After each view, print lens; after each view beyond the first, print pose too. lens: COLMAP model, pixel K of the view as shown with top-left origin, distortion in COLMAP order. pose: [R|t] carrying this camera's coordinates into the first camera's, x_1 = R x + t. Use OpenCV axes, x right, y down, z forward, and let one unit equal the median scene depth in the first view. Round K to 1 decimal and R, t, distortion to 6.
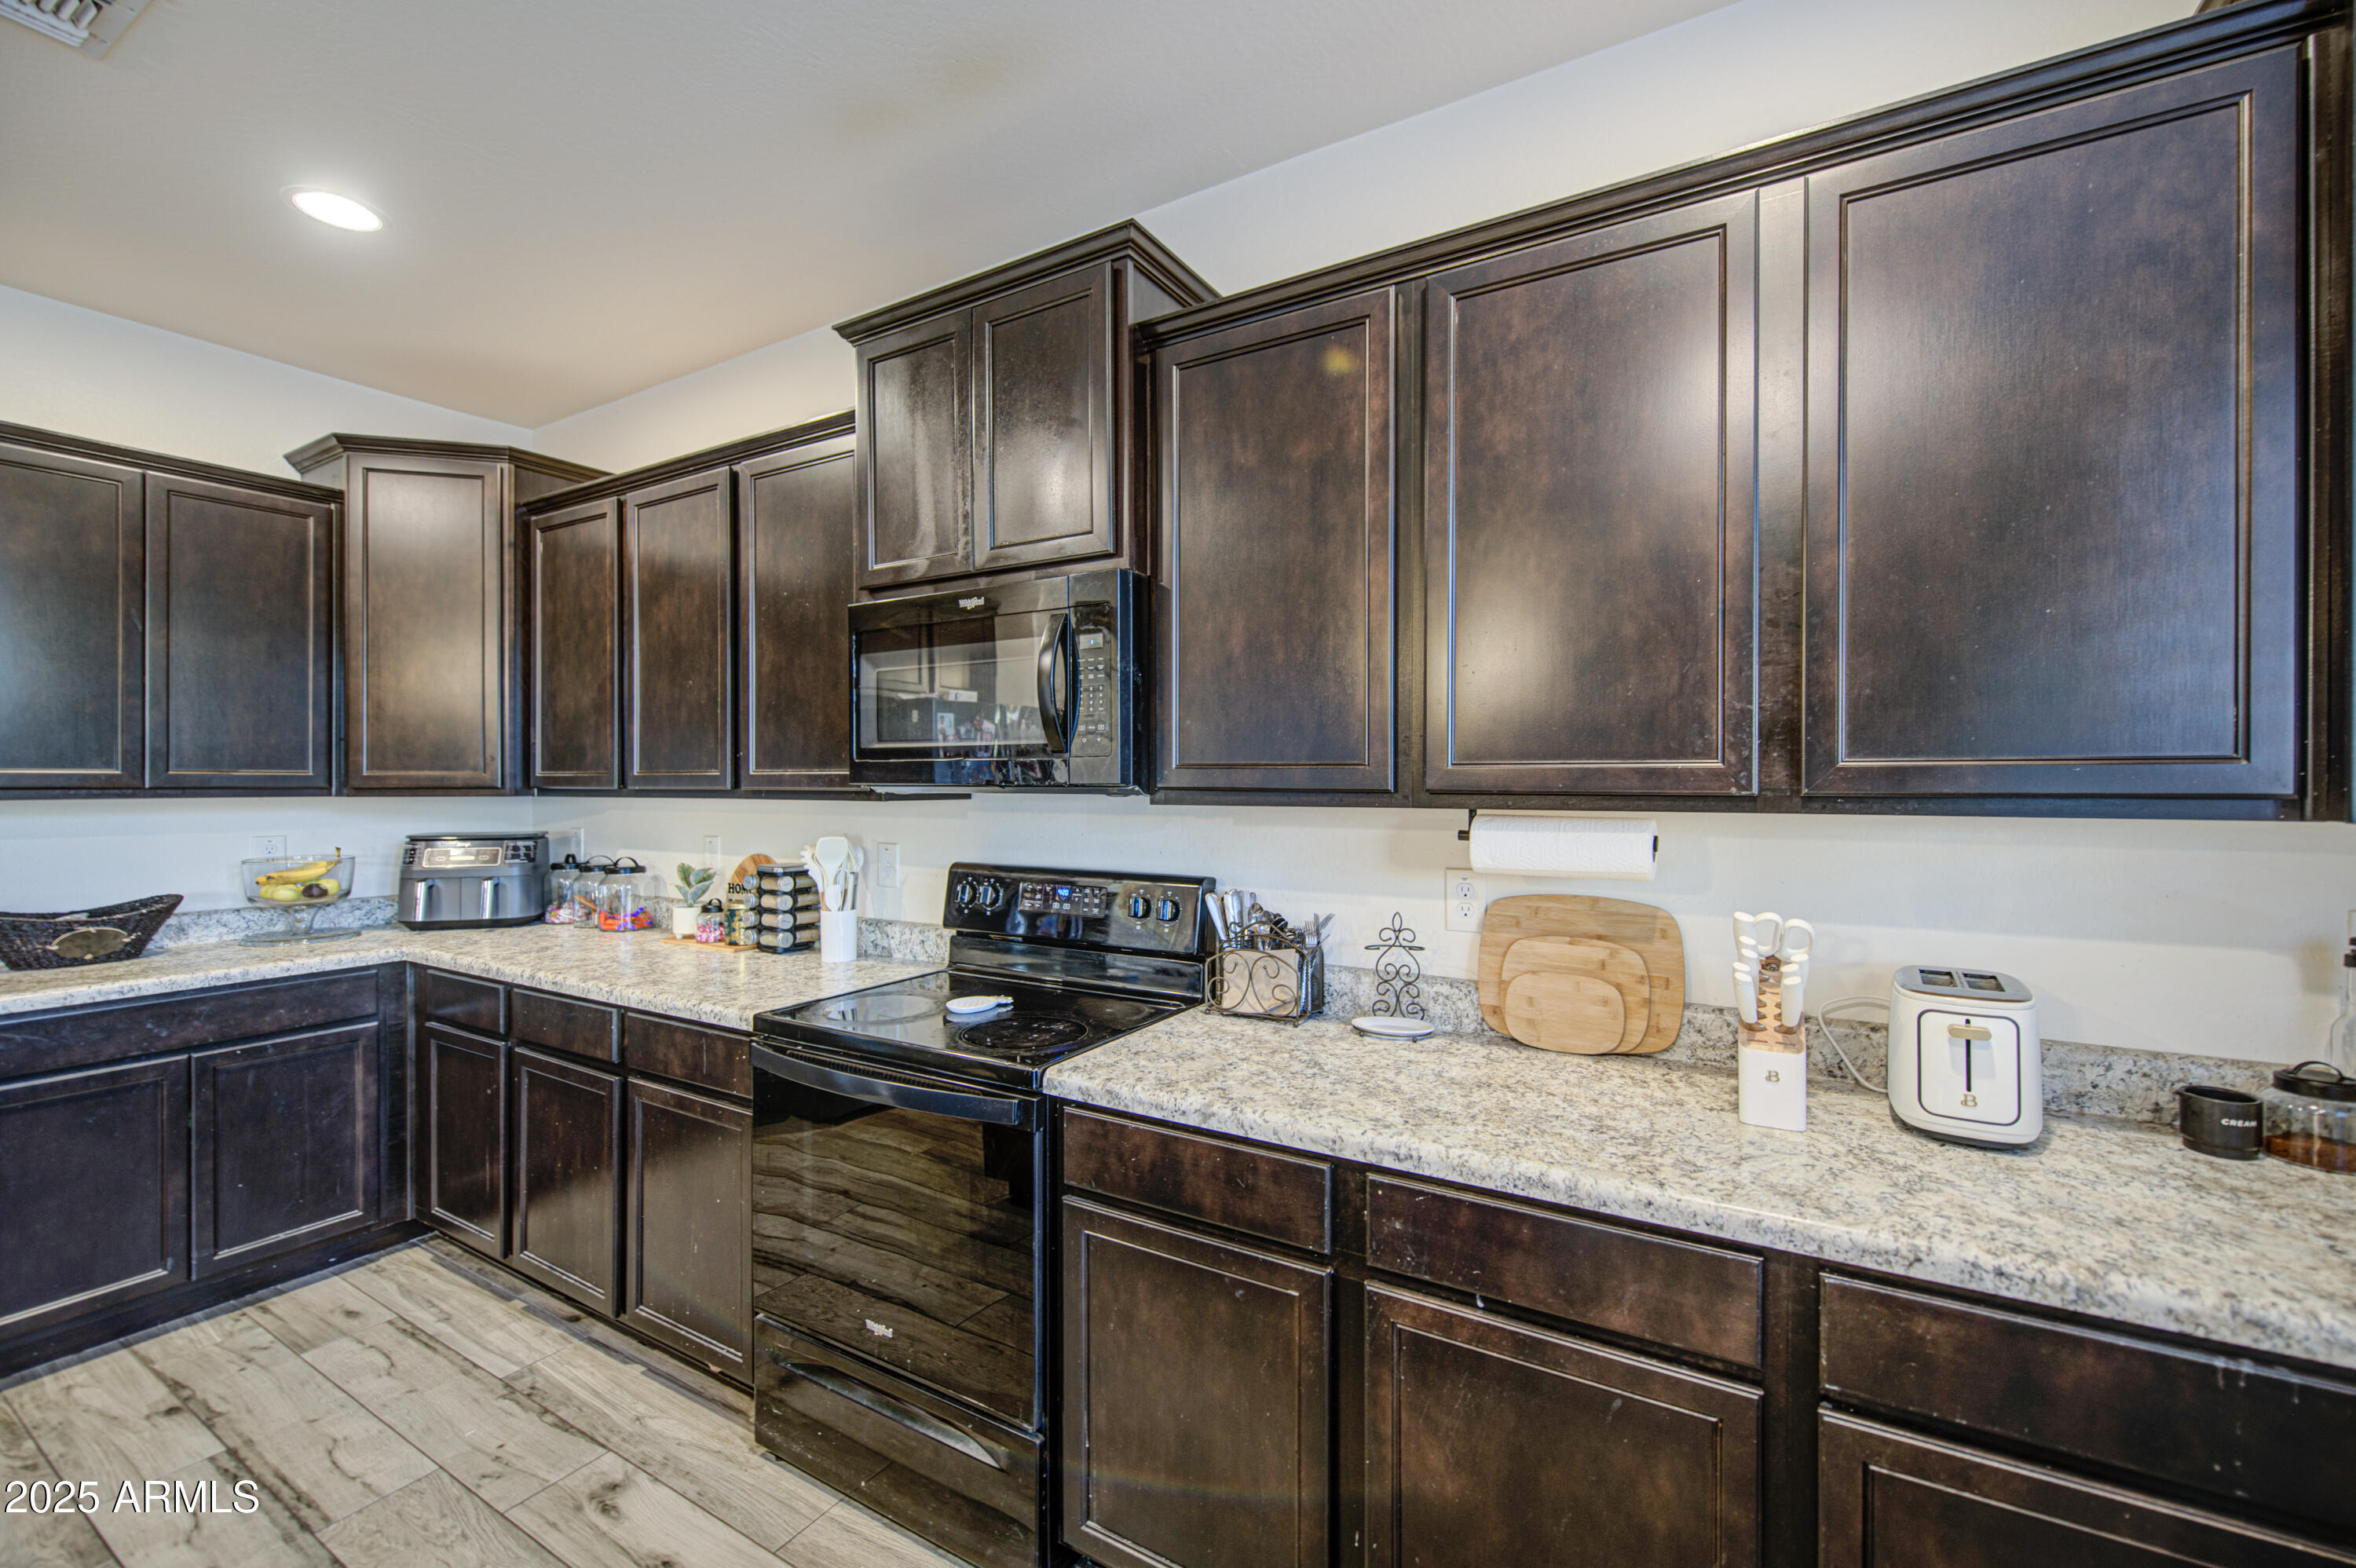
lens RADIAL K [[964.2, 0, 1187.0], [0, 964.2, 783.7], [0, 0, 1]] dist [-0.000772, -0.000277]
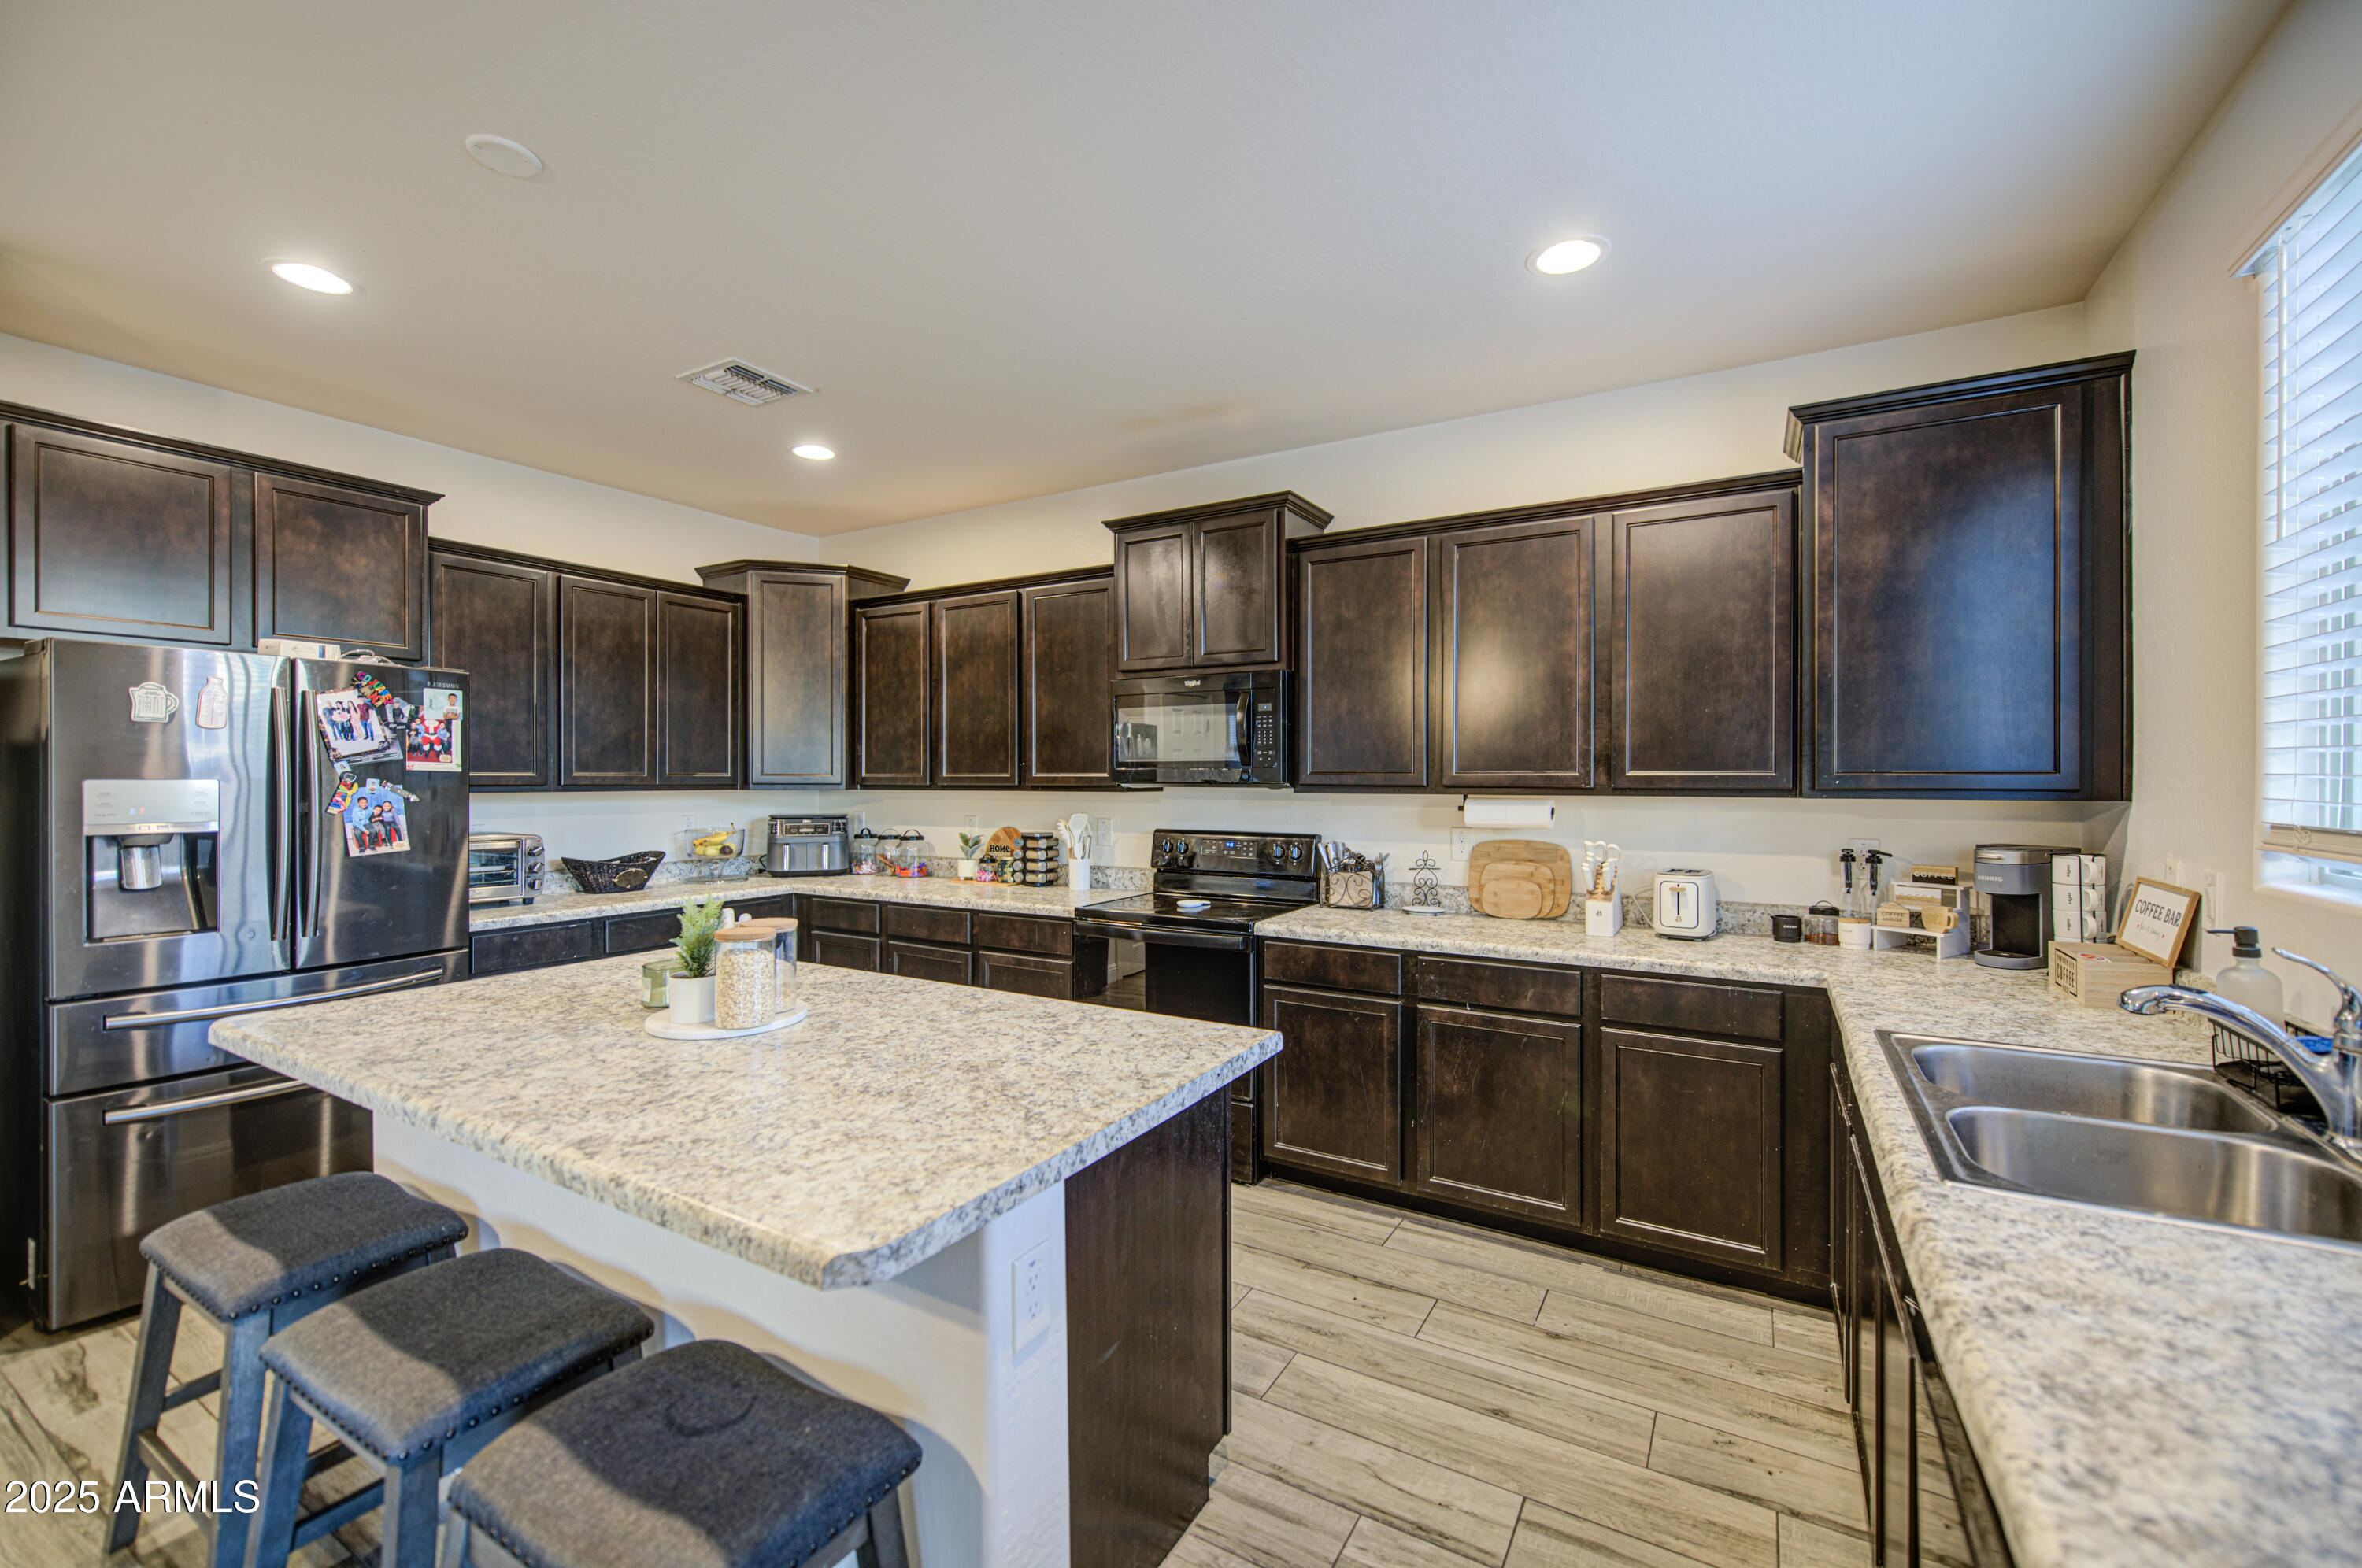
lens RADIAL K [[956.8, 0, 1187.9], [0, 956.8, 780.7], [0, 0, 1]] dist [0.000926, -0.000233]
pose [[0.999993, 0.001176, 0.003482, -0.250857], [-0.001172, 0.999999, -0.001032, -0.000645], [-0.003483, 0.001028, 0.999993, -0.860861]]
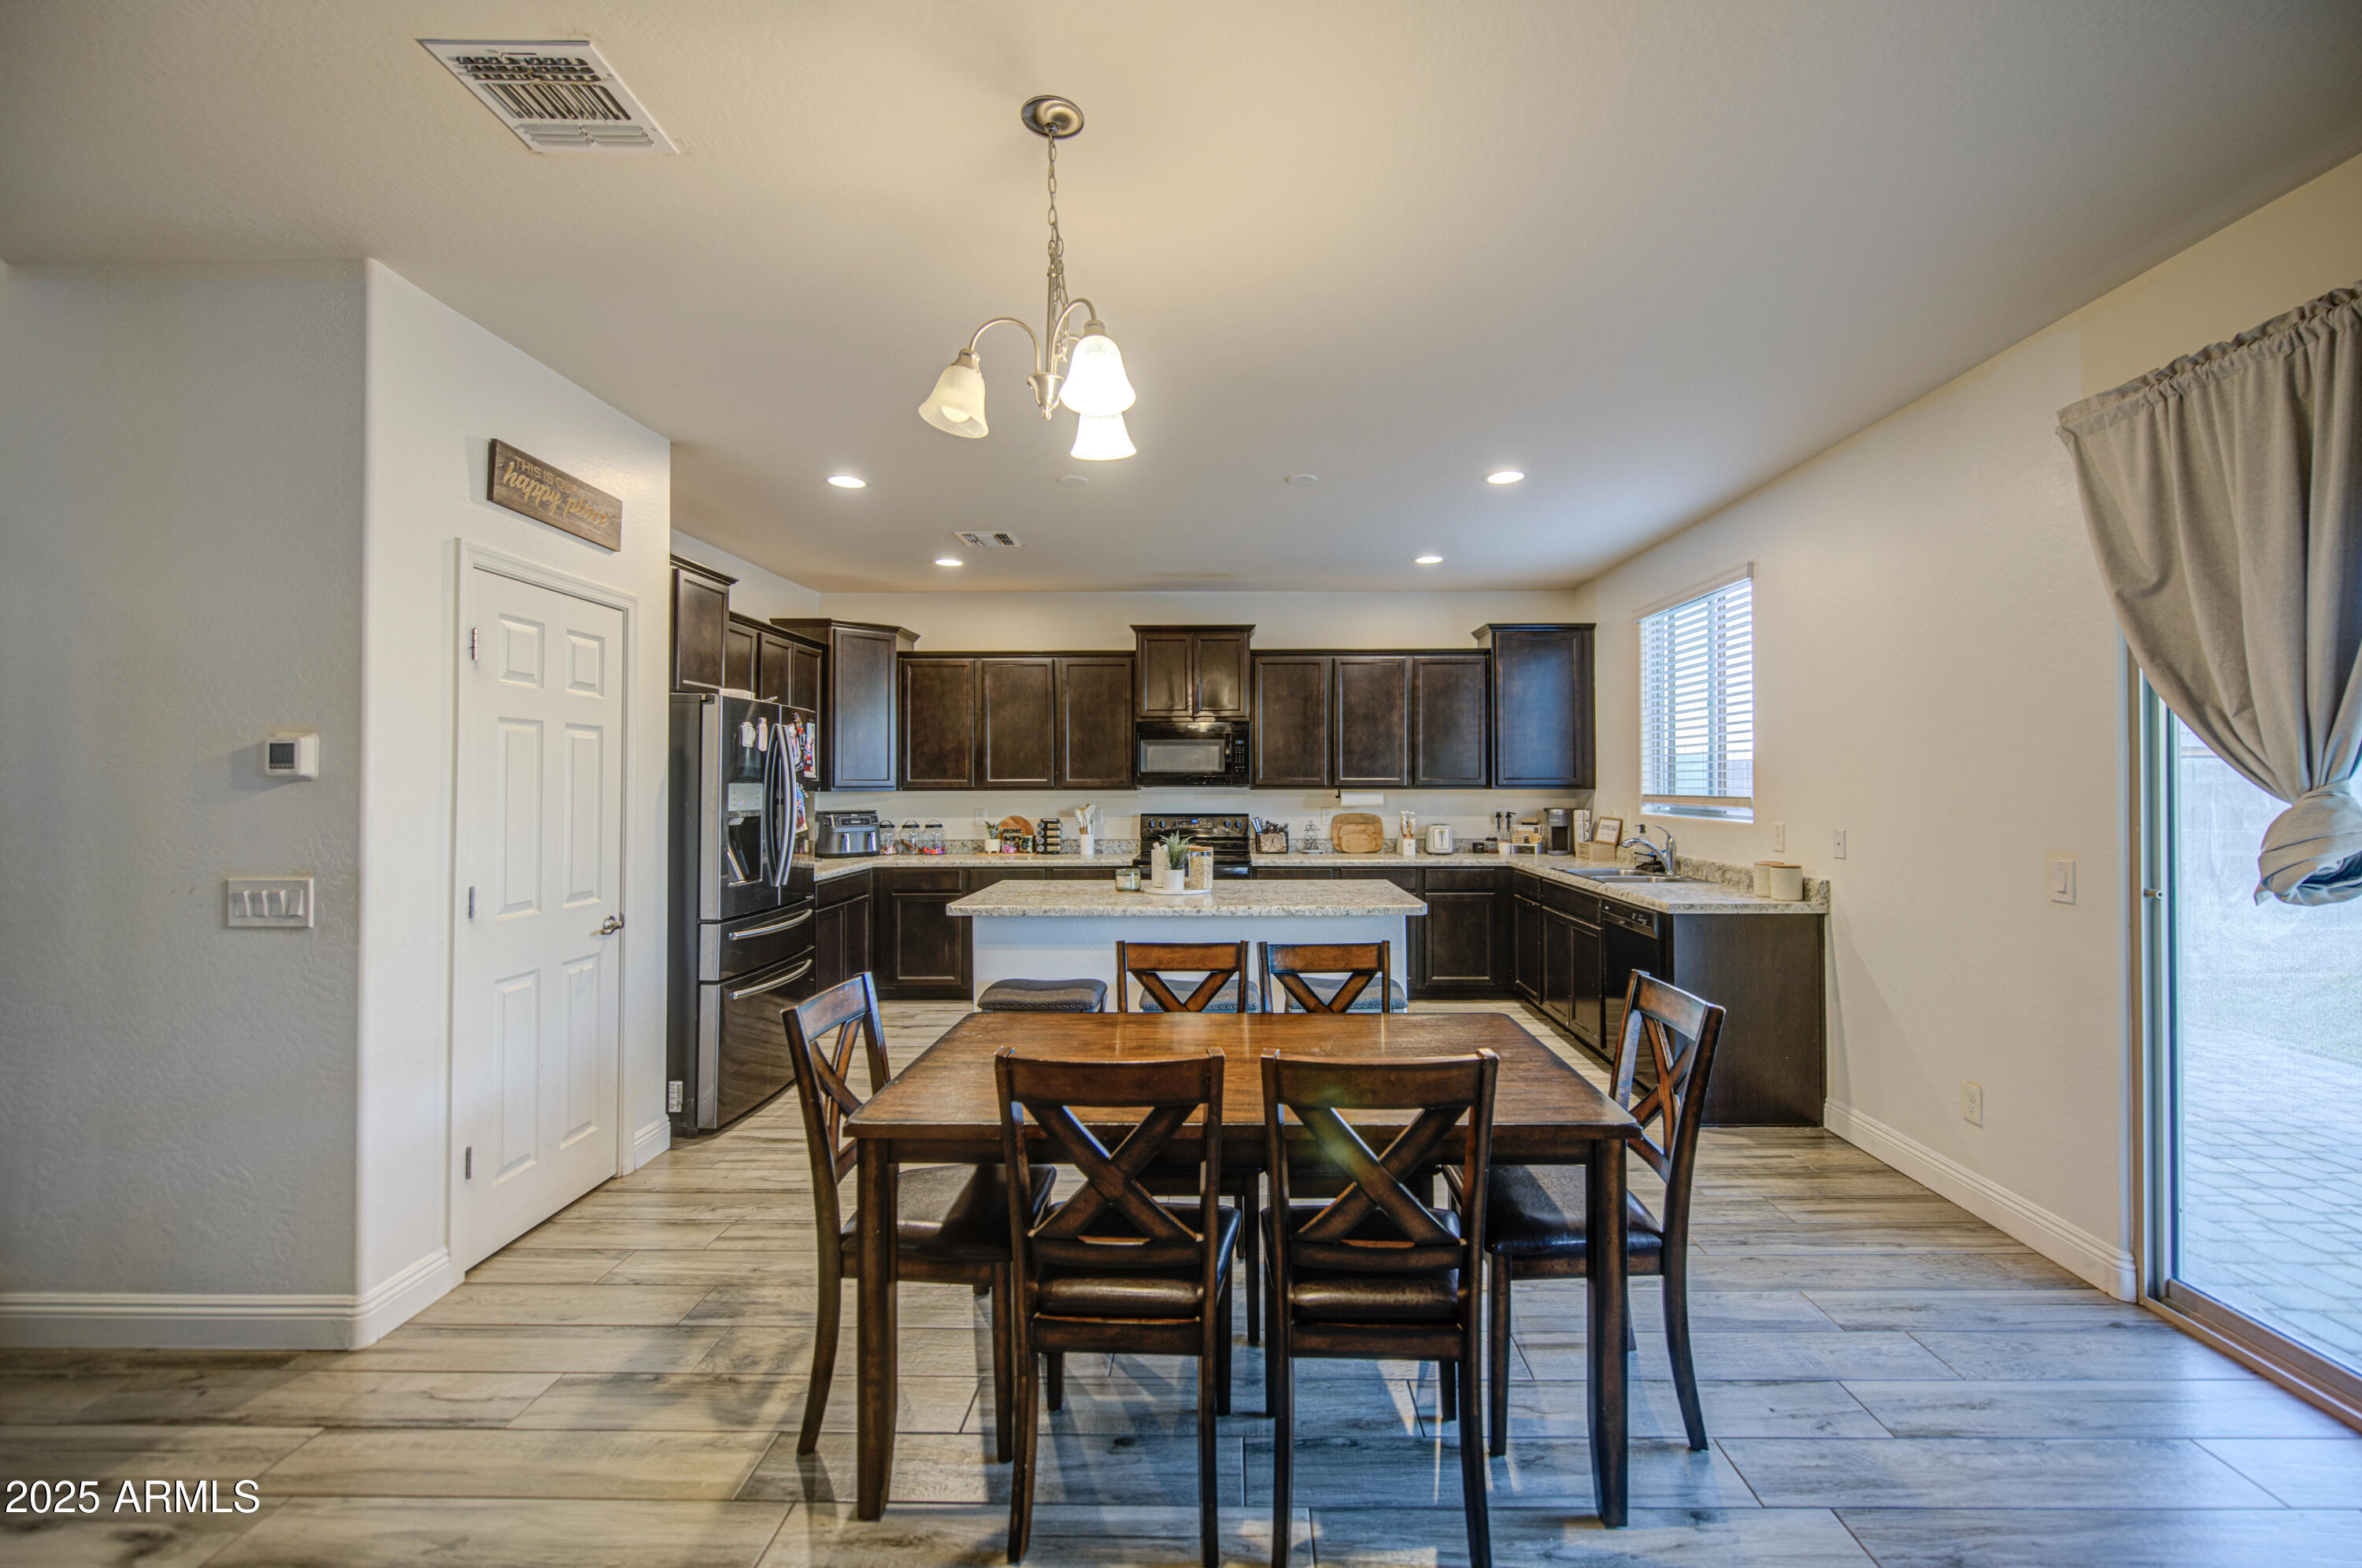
lens RADIAL K [[977.4, 0, 1209.8], [0, 977.4, 778.5], [0, 0, 1]] dist [0.000262, -0.000249]
pose [[0.868457, 0.001491, 0.495762, -1.856636], [0.003501, 0.999952, -0.009140, 0.011712], [-0.495752, 0.009673, 0.868411, -1.900477]]
